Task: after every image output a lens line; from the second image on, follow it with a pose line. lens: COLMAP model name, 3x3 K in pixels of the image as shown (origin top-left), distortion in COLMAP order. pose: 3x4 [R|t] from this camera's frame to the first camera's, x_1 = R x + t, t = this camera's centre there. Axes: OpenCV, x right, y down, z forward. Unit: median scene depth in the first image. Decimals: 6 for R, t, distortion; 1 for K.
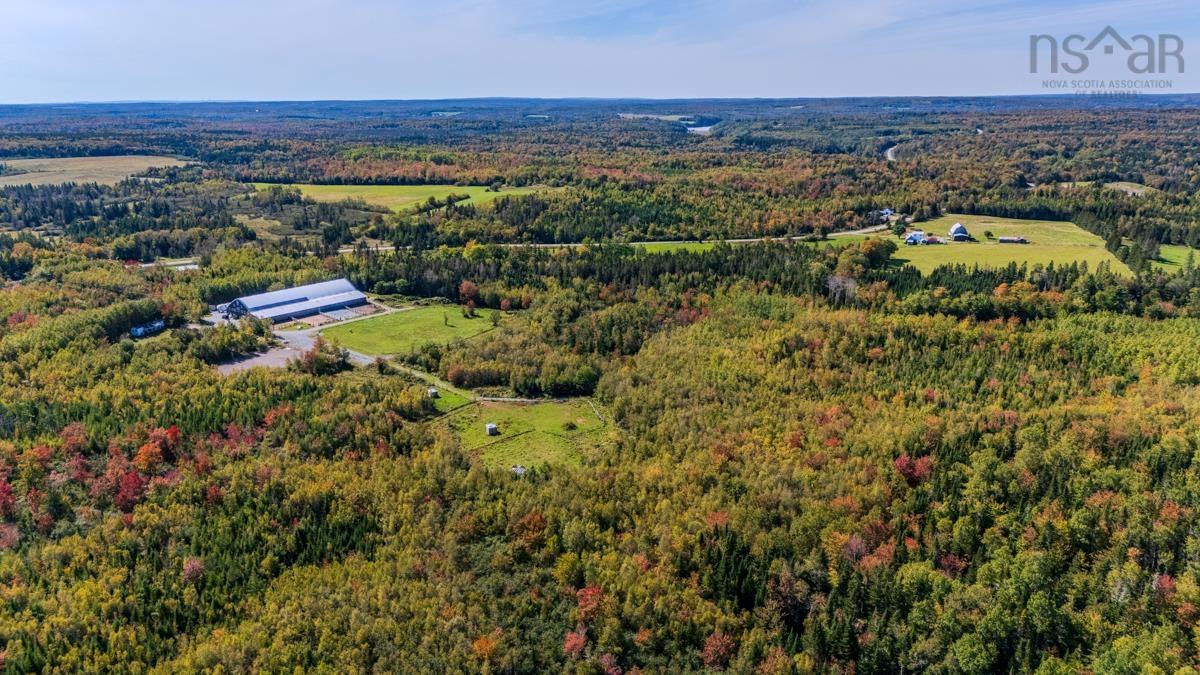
lens RADIAL K [[872.9, 0, 600.0], [0, 872.9, 337.5], [0, 0, 1]] dist [0.041001, -0.010672]
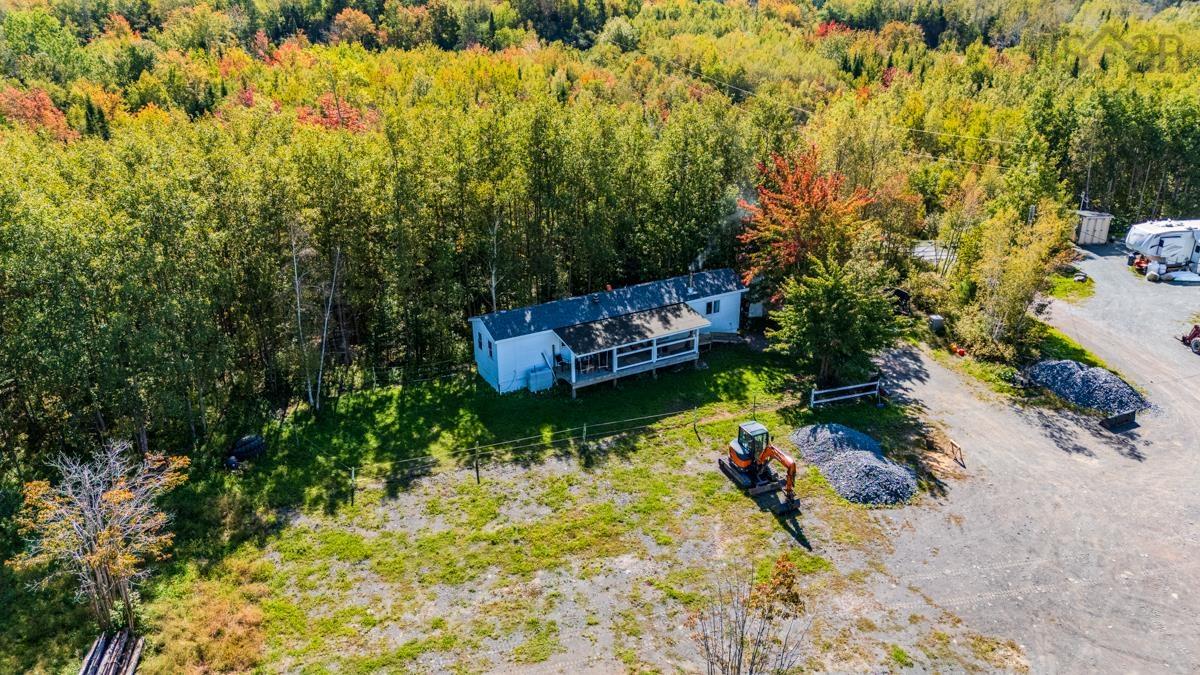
lens RADIAL K [[862.2, 0, 600.0], [0, 862.2, 337.5], [0, 0, 1]] dist [0.107083, -0.128522]
pose [[0.680629, 0.299801, -0.668478, -0.360960], [-0.196963, 0.953725, 0.227187, -0.031784], [0.705655, -0.022964, 0.708183, 0.763101]]
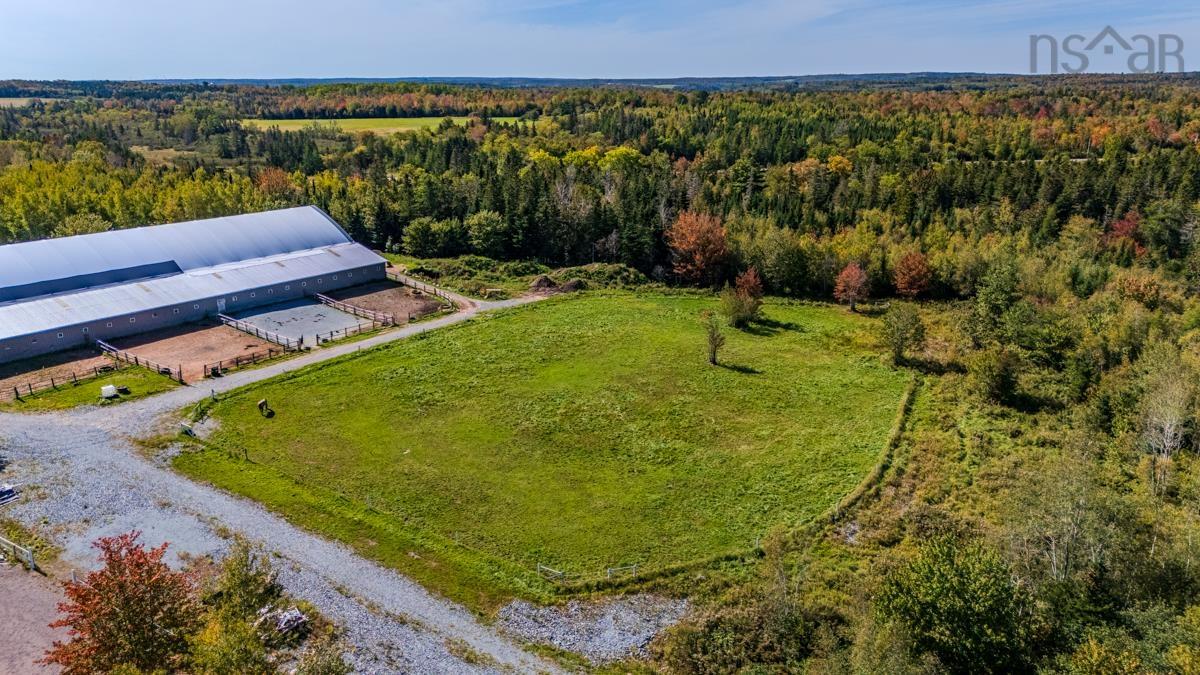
lens RADIAL K [[862.2, 0, 600.0], [0, 862.2, 337.5], [0, 0, 1]] dist [0.107083, -0.128522]
pose [[0.999318, -0.007430, 0.036159, -0.195276], [0.006705, 0.999775, 0.020133, -0.024737], [-0.036300, -0.019877, 0.999143, 0.666344]]
